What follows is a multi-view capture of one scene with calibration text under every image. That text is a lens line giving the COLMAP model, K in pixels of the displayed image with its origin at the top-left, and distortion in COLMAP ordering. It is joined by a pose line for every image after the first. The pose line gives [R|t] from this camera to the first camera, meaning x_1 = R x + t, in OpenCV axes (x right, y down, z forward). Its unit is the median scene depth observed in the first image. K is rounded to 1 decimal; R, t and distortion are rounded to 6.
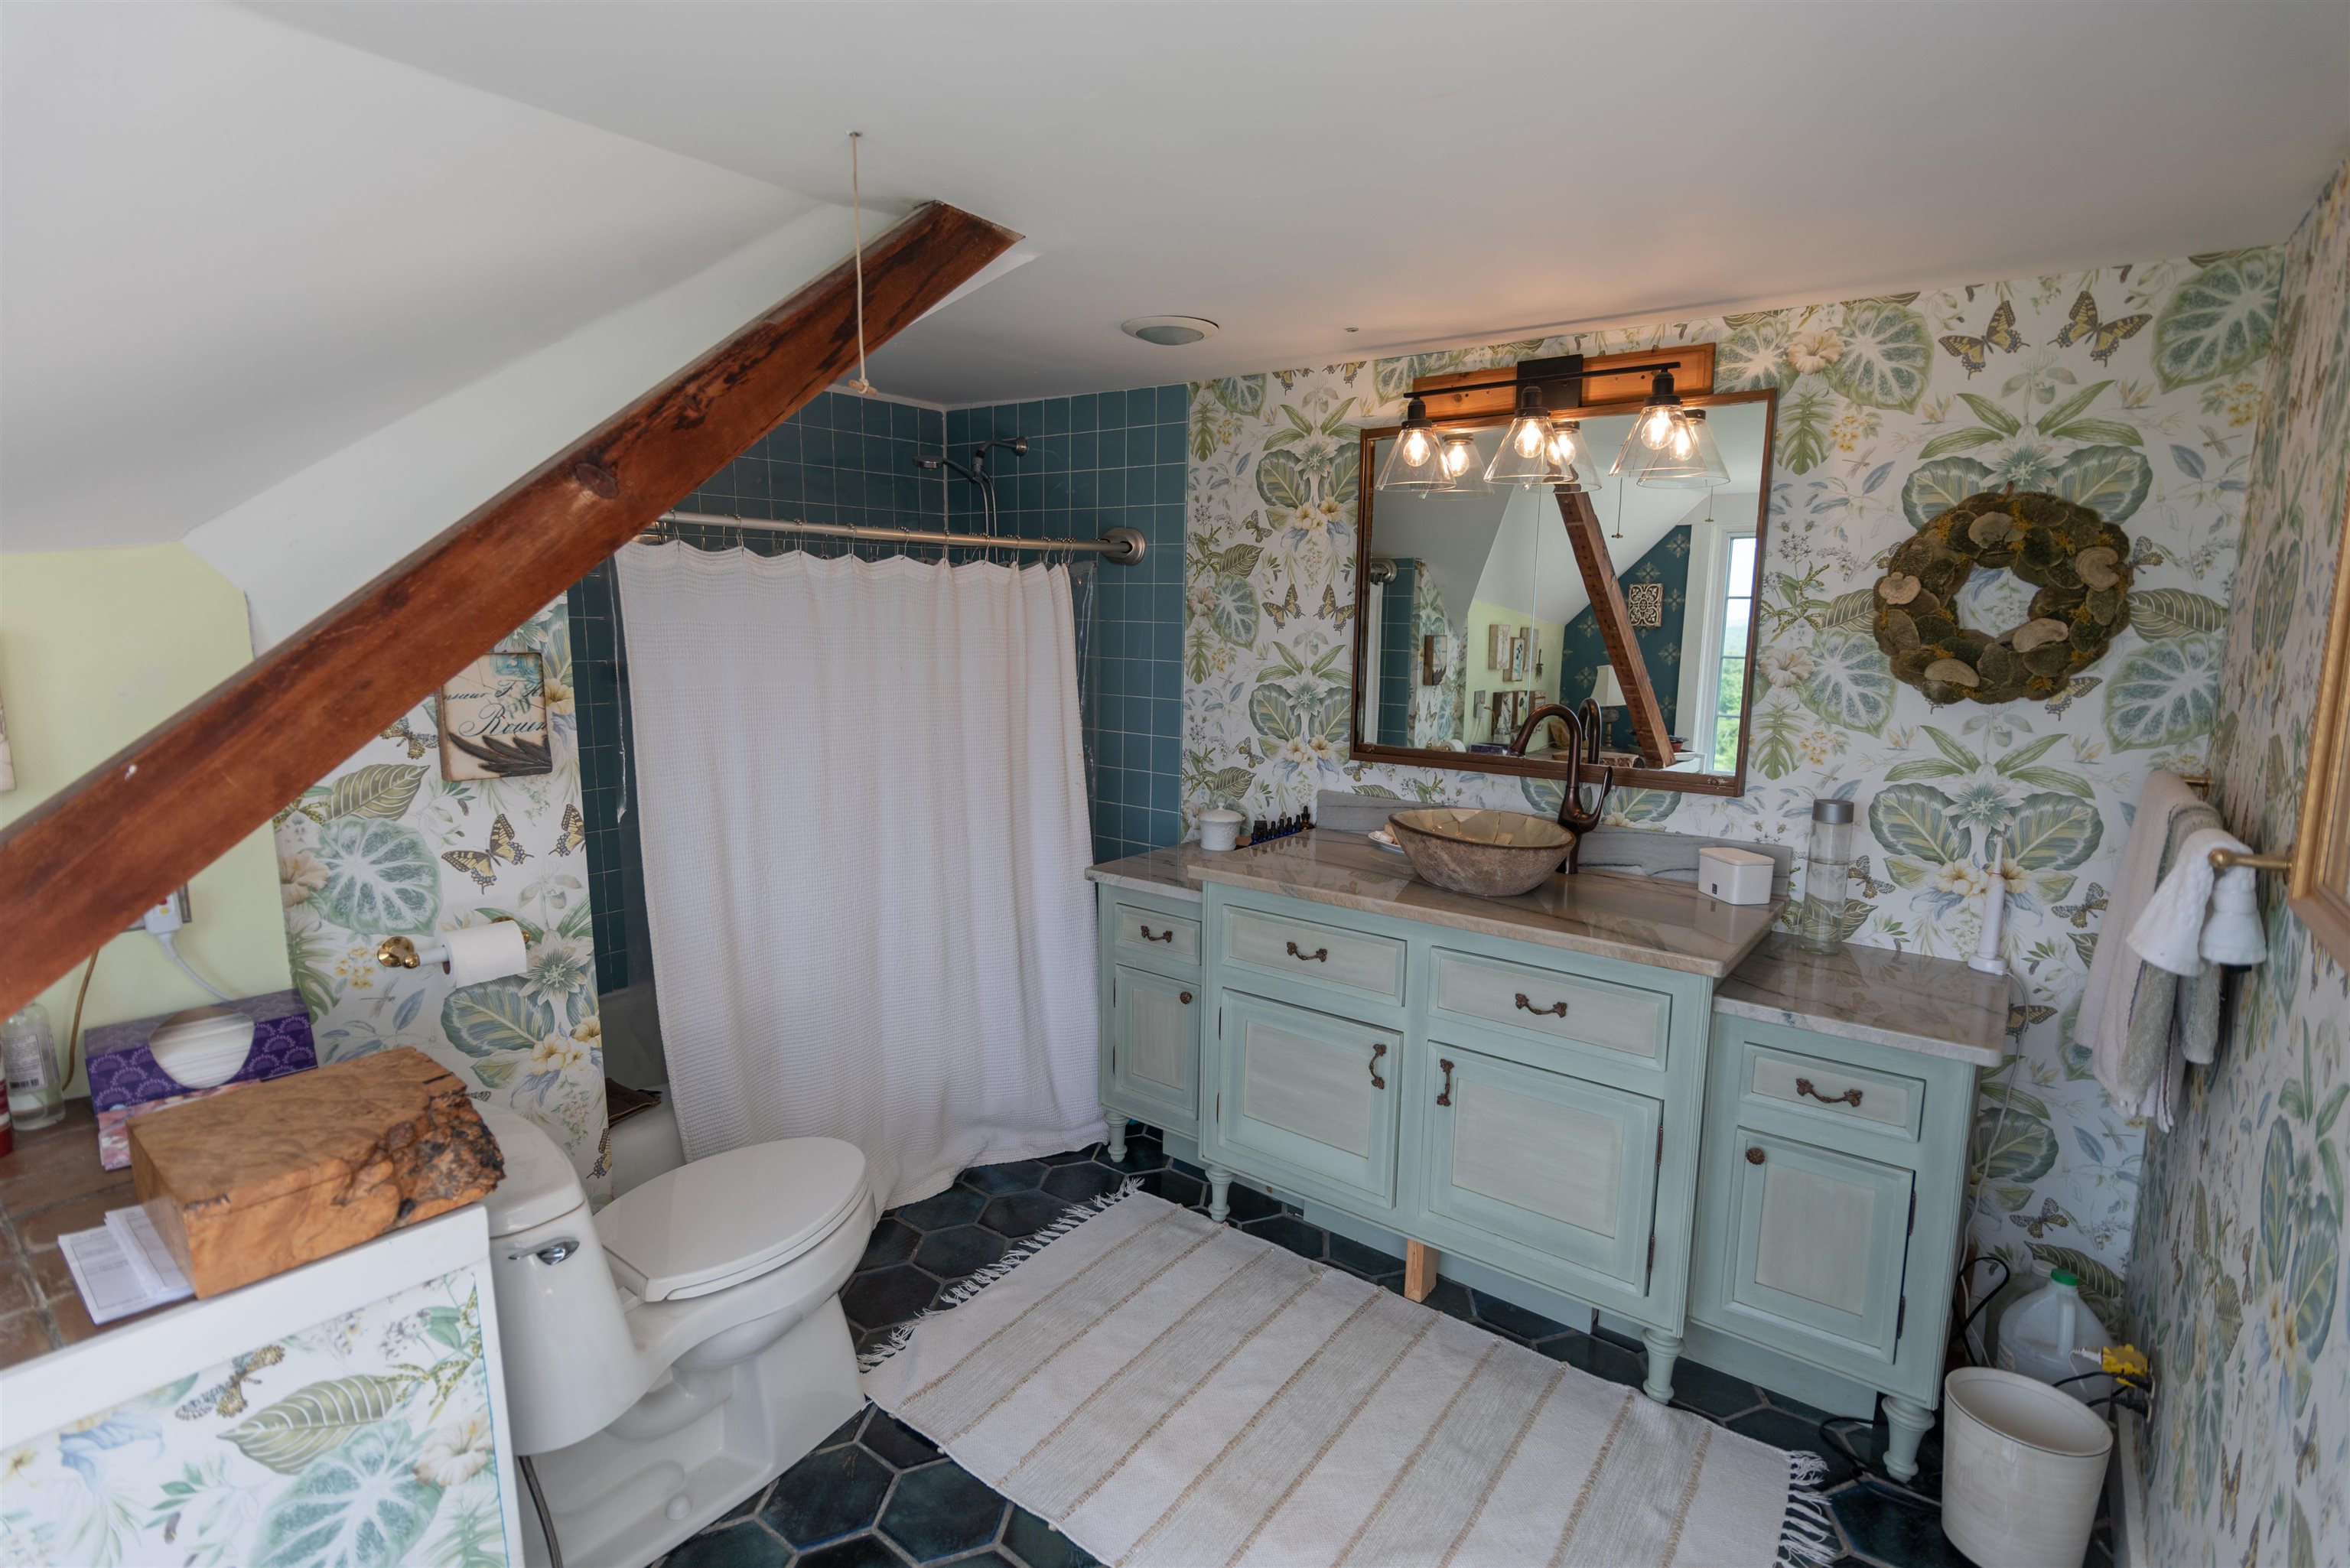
lens RADIAL K [[1133.7, 0, 1175.0], [0, 1133.7, 784.0], [0, 0, 1]] dist [0.000020, -0.000258]
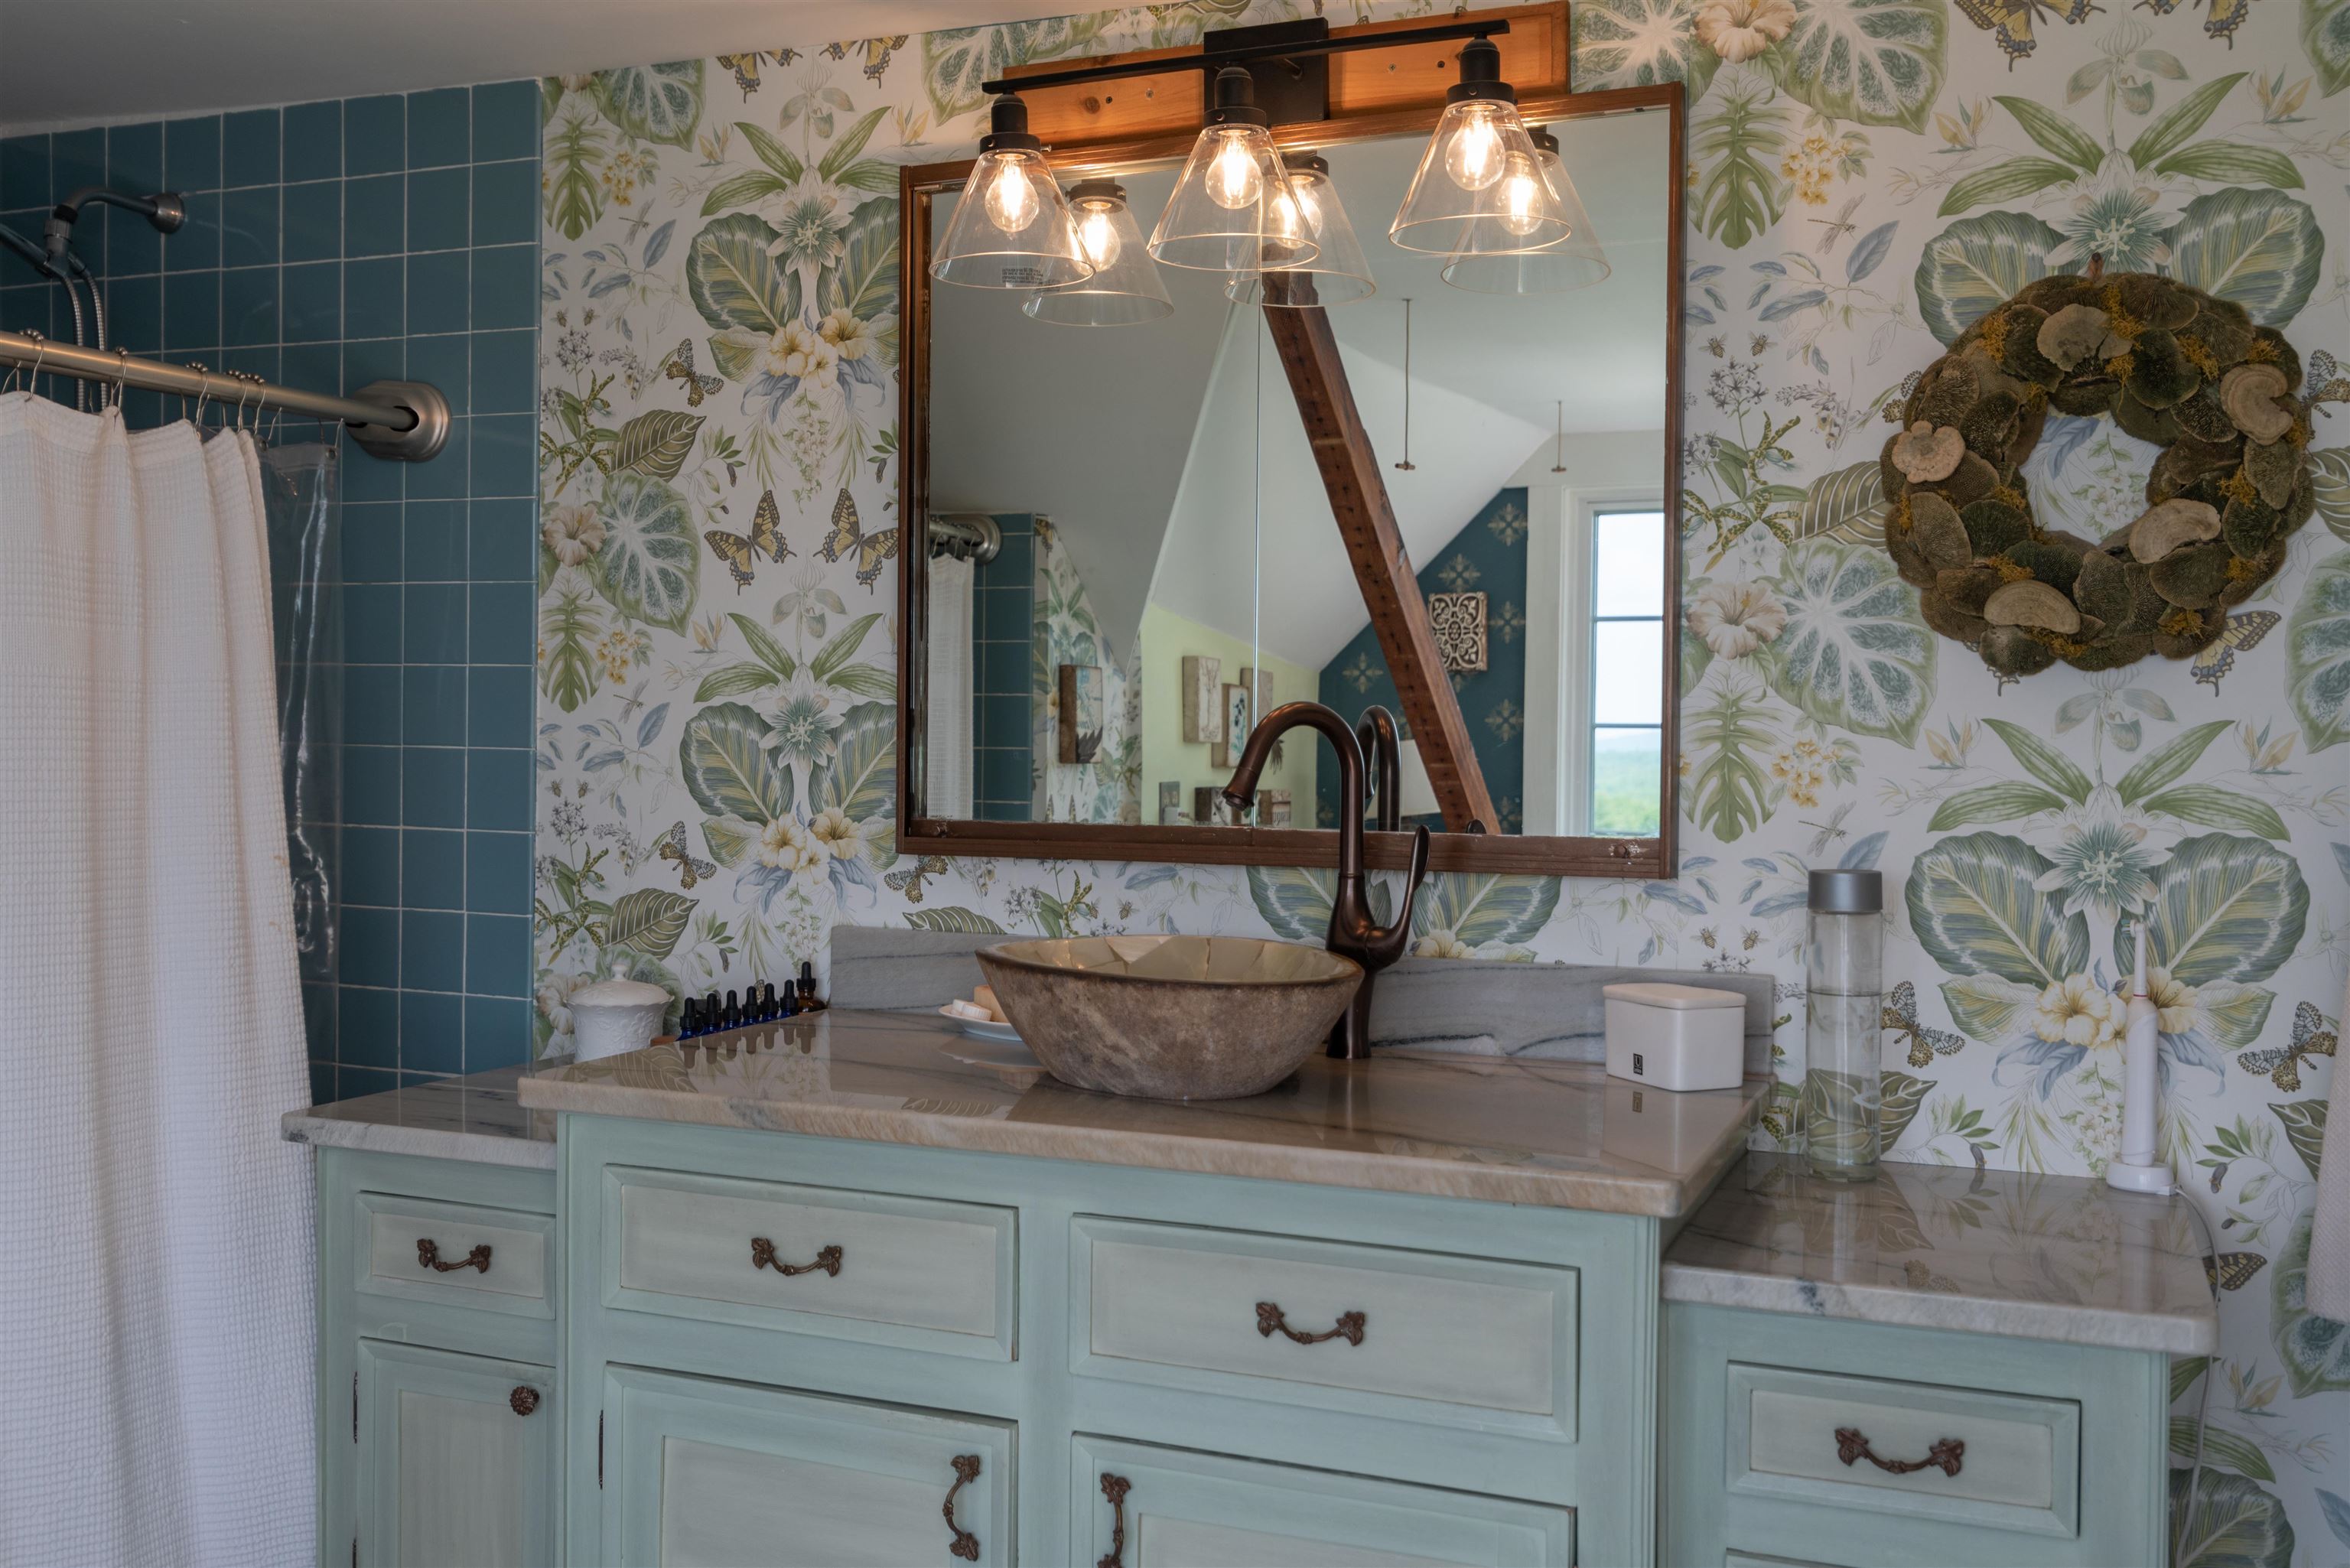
lens RADIAL K [[2121.7, 0, 1175.0], [0, 2121.7, 784.0], [0, 0, 1]] dist [0.003965, -0.009472]
pose [[0.966306, -0.008290, 0.257262, 0.049855], [0.040793, 0.991782, -0.121263, 0.075215], [-0.254142, 0.127671, 0.958703, 0.160183]]
